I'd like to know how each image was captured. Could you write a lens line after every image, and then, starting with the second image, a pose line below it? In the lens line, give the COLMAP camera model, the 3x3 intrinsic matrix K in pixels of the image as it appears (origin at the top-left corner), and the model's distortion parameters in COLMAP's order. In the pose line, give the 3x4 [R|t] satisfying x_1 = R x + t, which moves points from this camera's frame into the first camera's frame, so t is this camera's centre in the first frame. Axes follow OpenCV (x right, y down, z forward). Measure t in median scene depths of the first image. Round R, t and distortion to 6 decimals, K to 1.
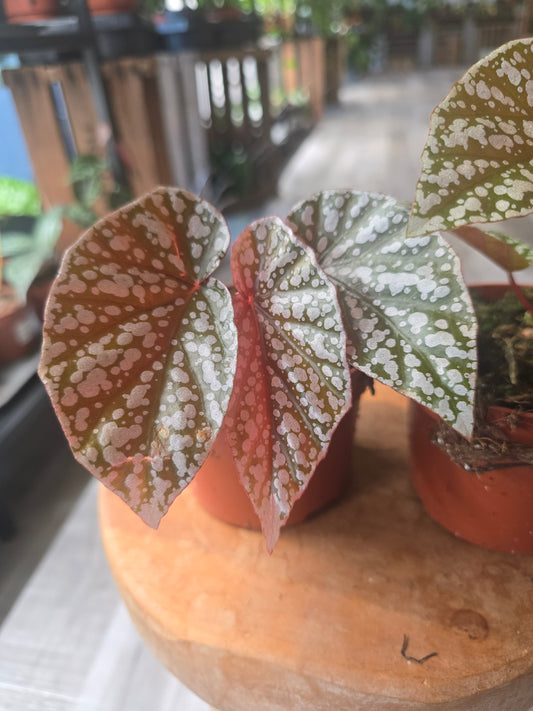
lens RADIAL K [[504.6, 0, 266.6], [0, 504.6, 337.5], [0, 0, 1]] dist [-0.003288, -0.042864]
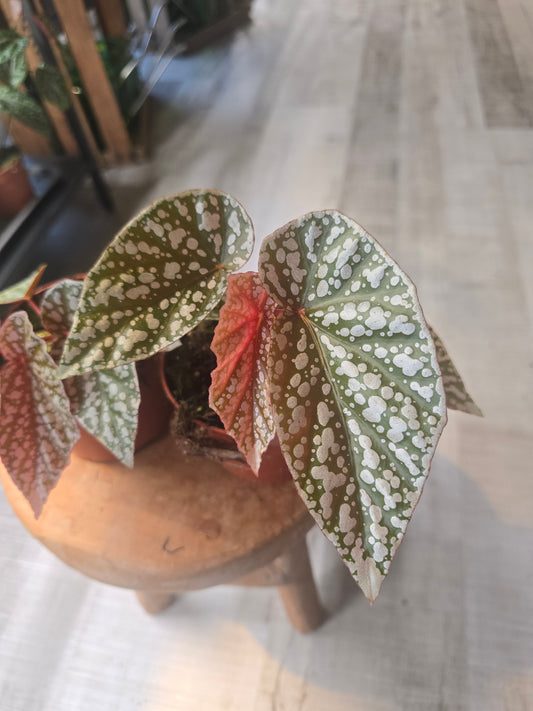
lens RADIAL K [[504.6, 0, 266.6], [0, 504.6, 337.5], [0, 0, 1]] dist [-0.003288, -0.042864]
pose [[0.999589, -0.020367, -0.020192, 0.824493], [0.025959, 0.941830, 0.335086, -0.709710], [0.012192, -0.335473, 0.941971, -0.417539]]
